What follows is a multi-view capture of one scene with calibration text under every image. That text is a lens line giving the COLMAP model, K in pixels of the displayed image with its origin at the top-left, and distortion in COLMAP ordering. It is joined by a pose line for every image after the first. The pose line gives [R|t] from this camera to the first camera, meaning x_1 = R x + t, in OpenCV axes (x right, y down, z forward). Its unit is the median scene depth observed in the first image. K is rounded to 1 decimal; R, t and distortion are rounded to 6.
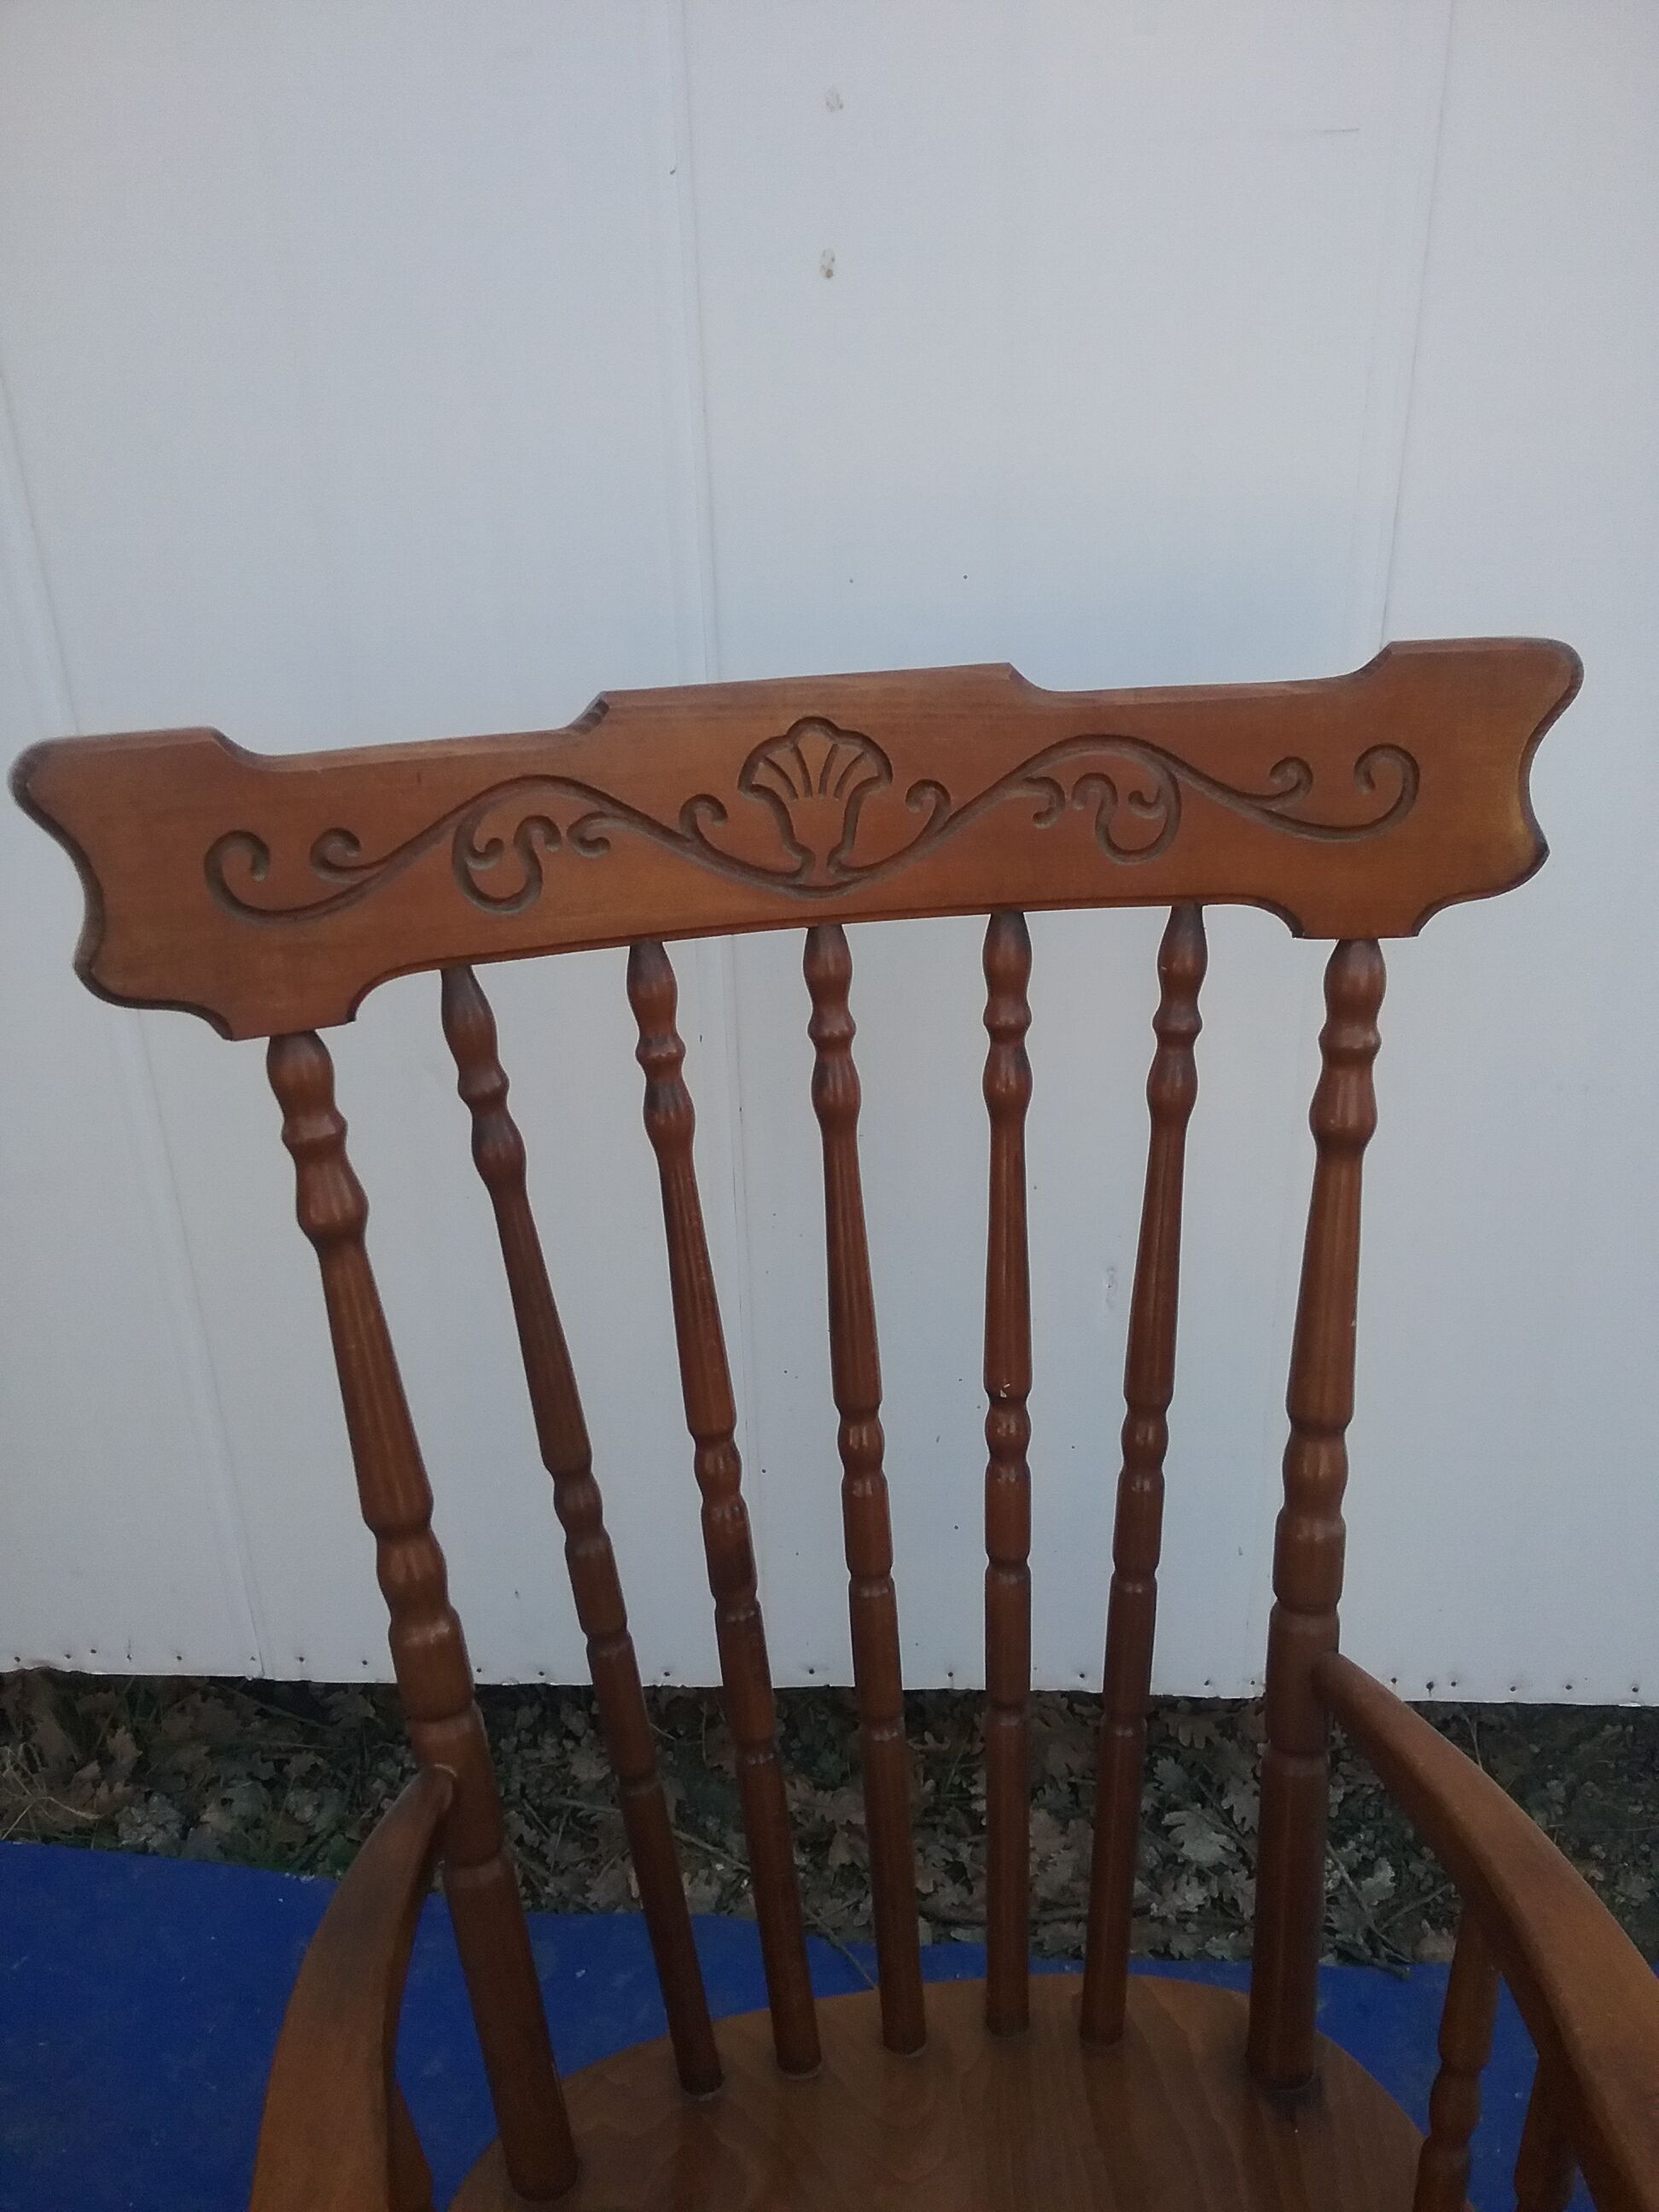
lens RADIAL K [[2056.0, 0, 864.9], [0, 2056.0, 1116.3], [0, 0, 1]] dist [0.091898, -0.161658]
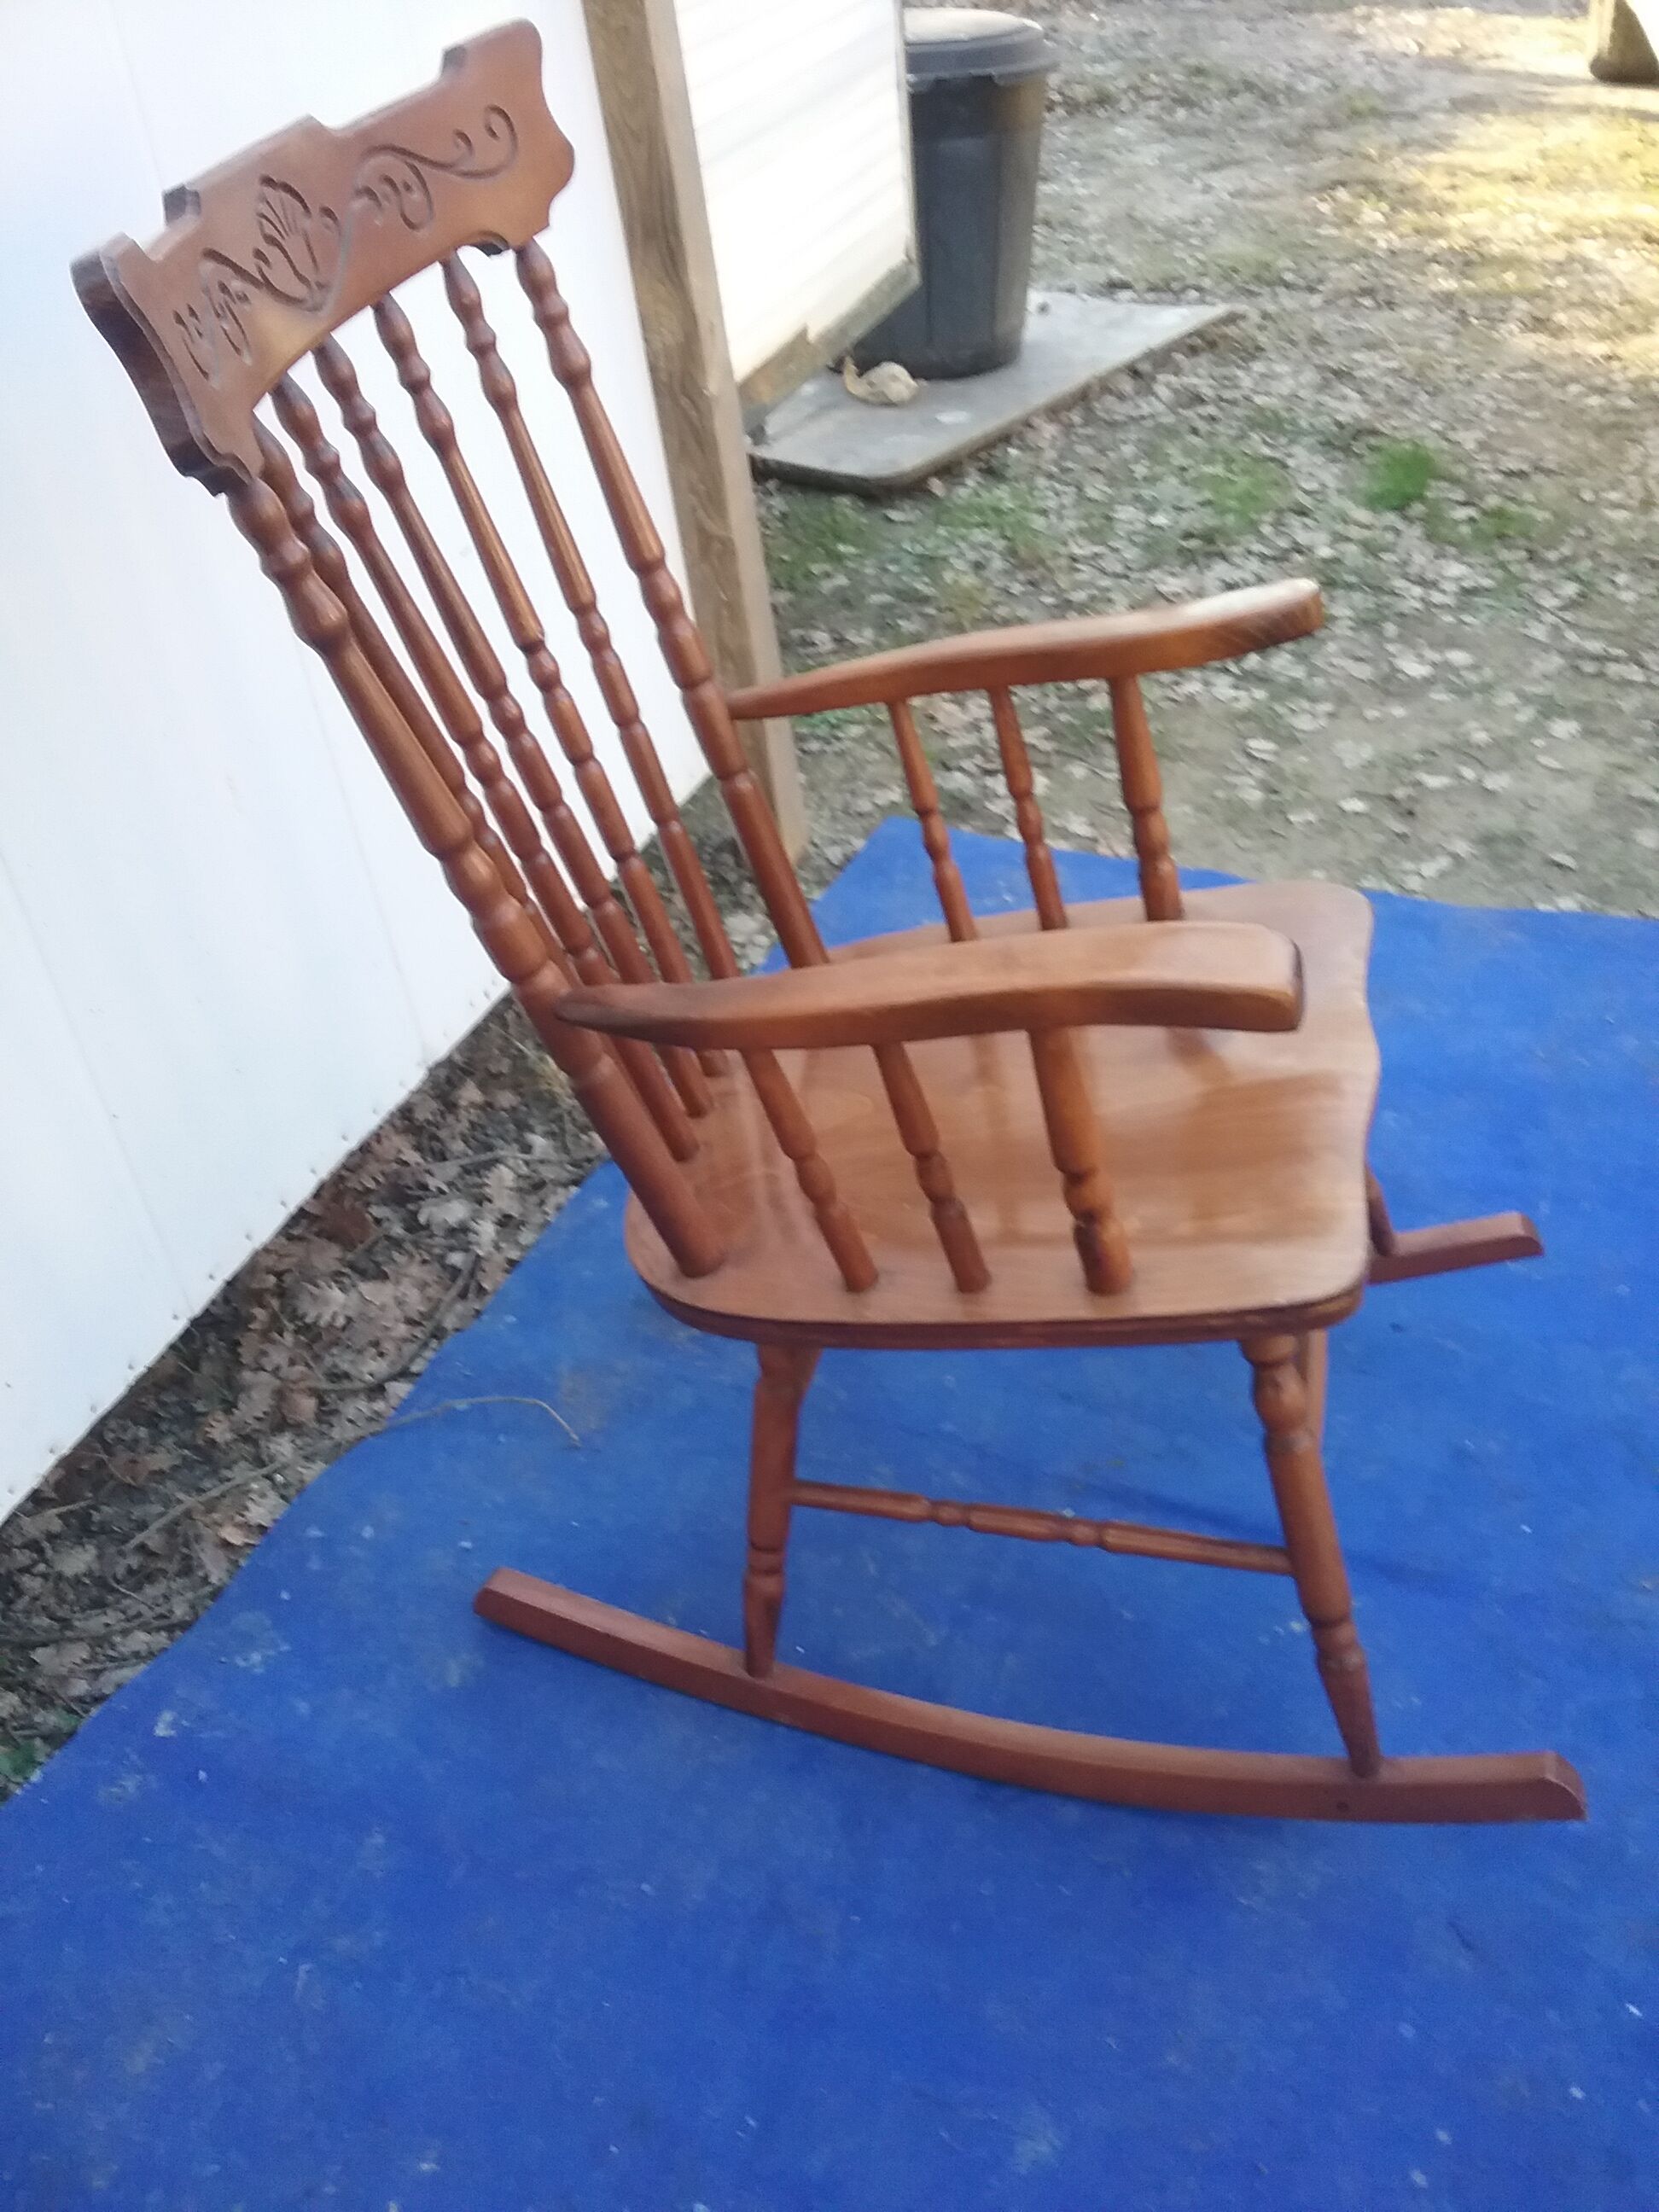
lens RADIAL K [[2074.5, 0, 856.2], [0, 2074.5, 1103.9], [0, 0, 1]] dist [0.095874, -0.197031]
pose [[0.335453, -0.555959, 0.760514, -1.169500], [0.549087, 0.771370, 0.321700, 0.039573], [-0.765490, 0.309674, 0.564028, 0.113714]]
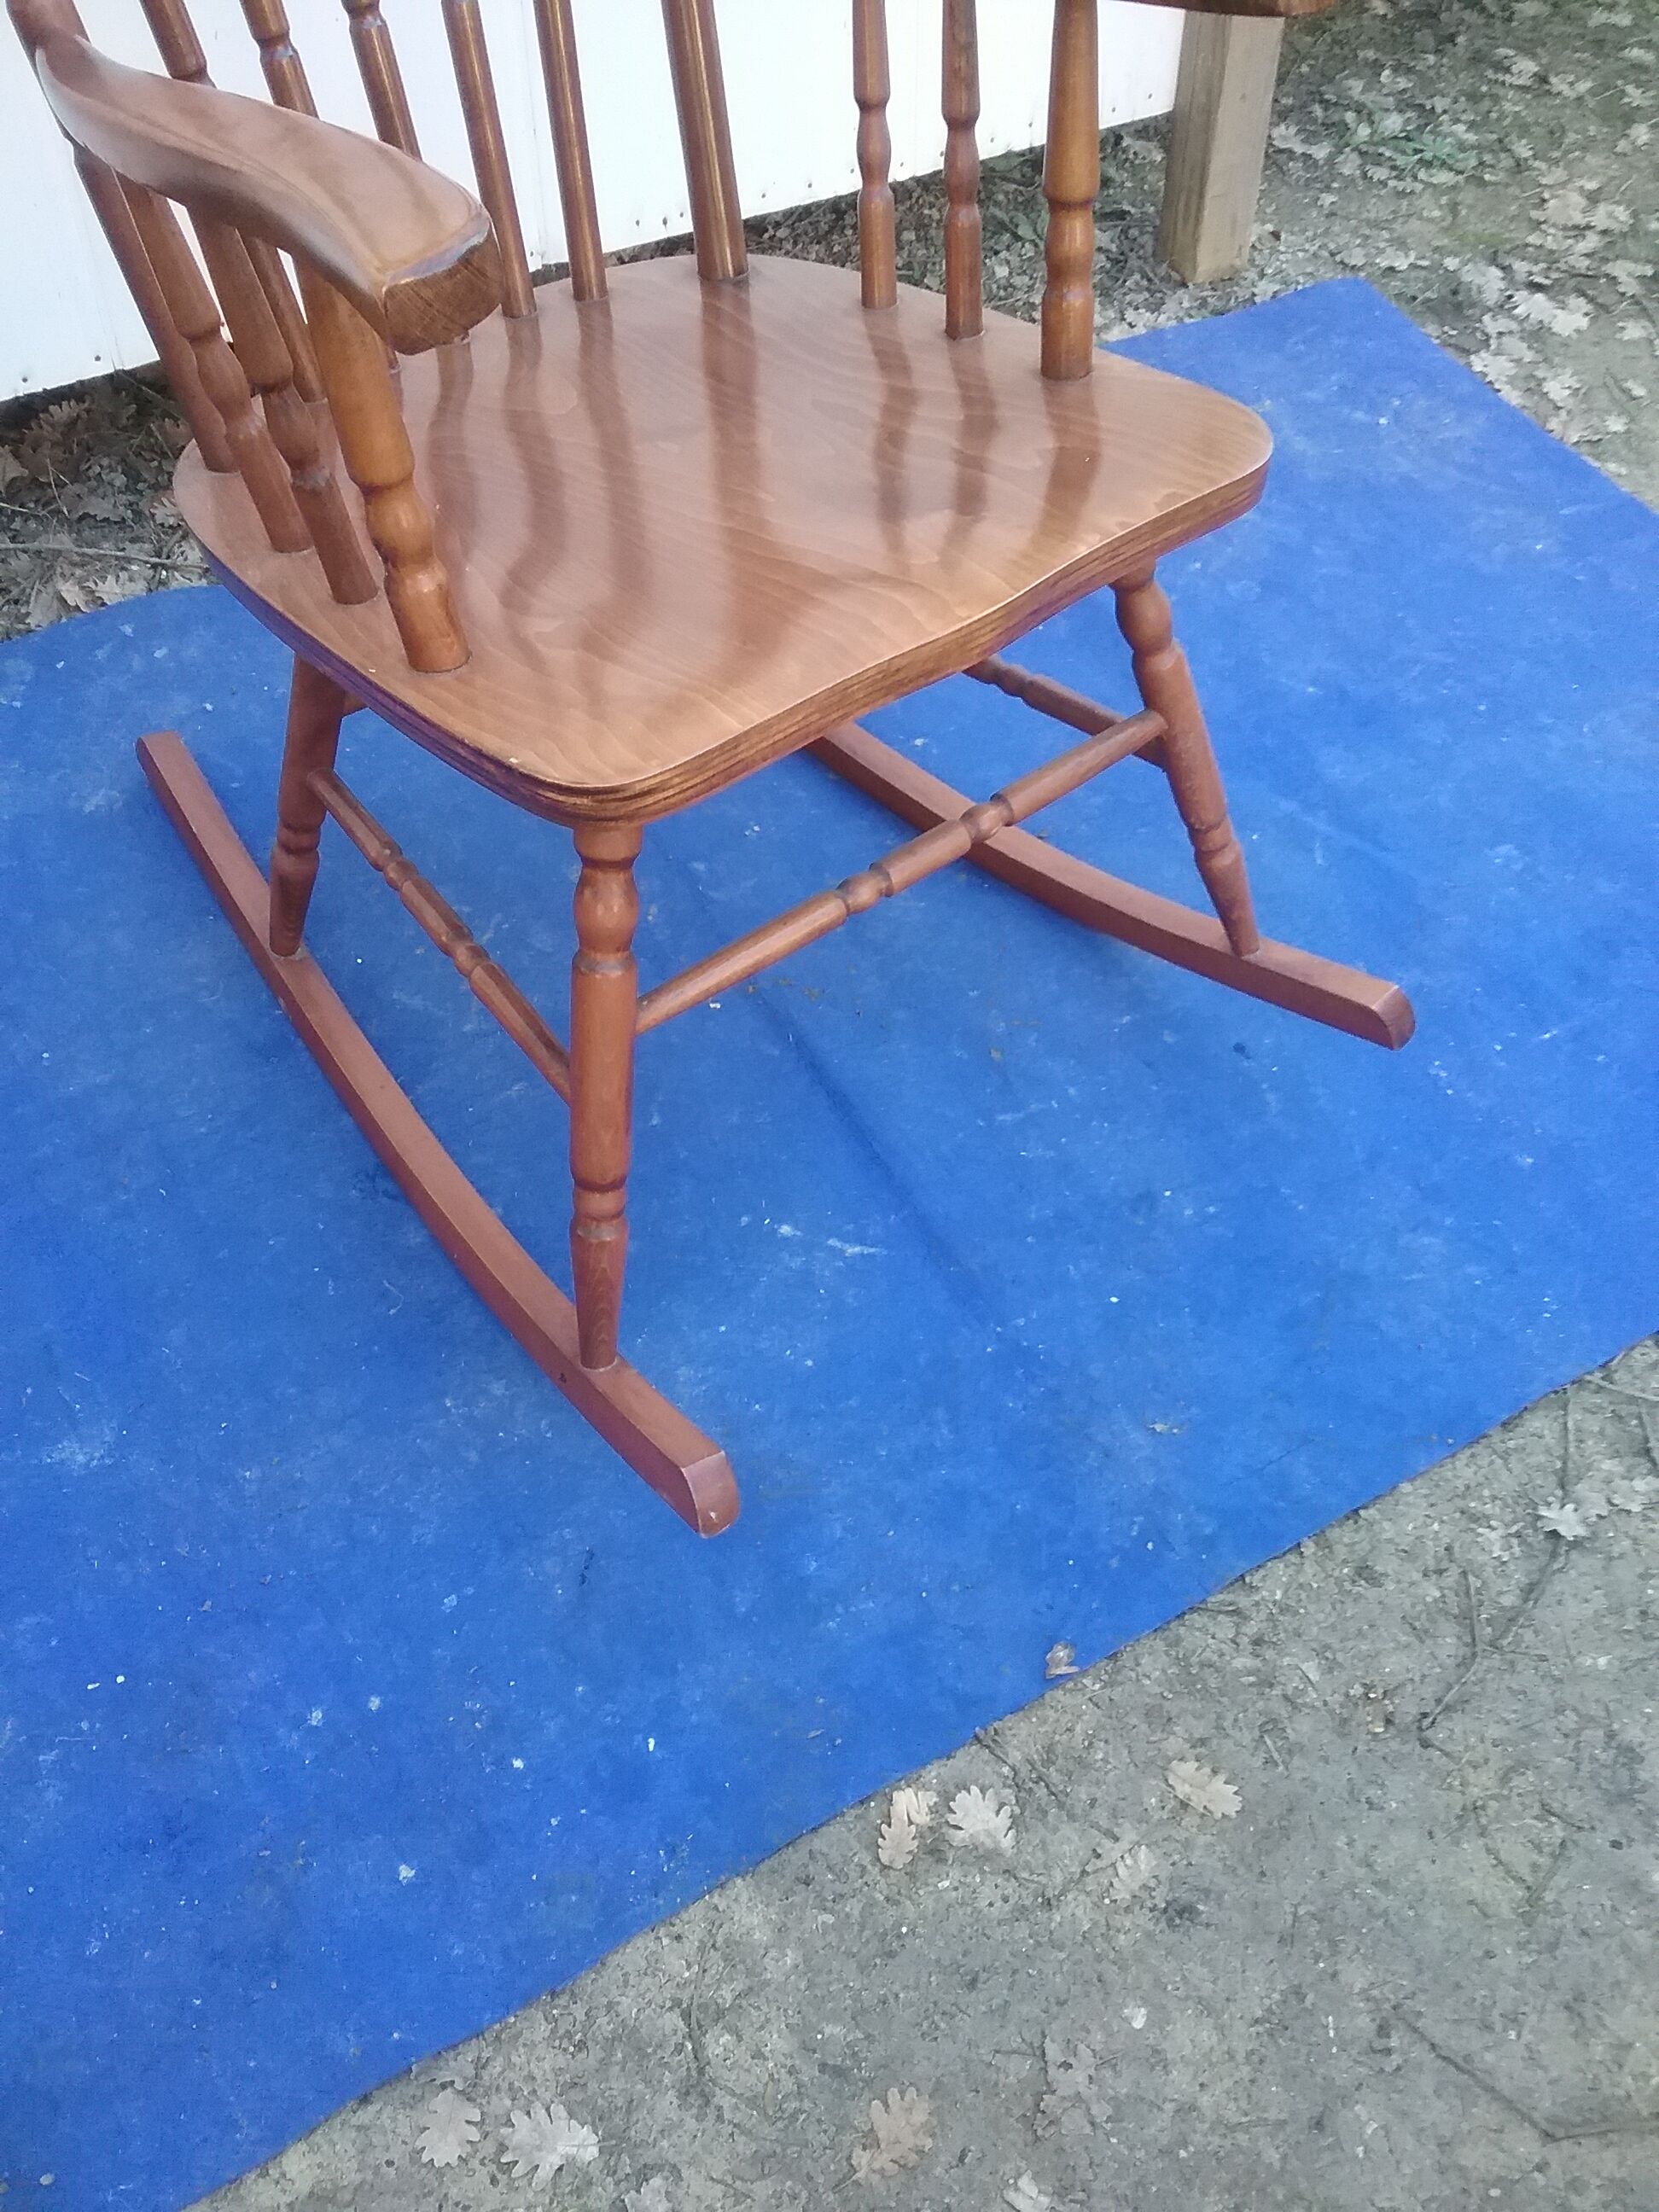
lens RADIAL K [[2074.5, 0, 856.2], [0, 2074.5, 1103.9], [0, 0, 1]] dist [0.095874, -0.197031]
pose [[0.835199, -0.384635, 0.393063, -0.496144], [0.239521, 0.897791, 0.369596, 0.501589], [-0.495048, -0.214539, 0.841963, -0.292880]]
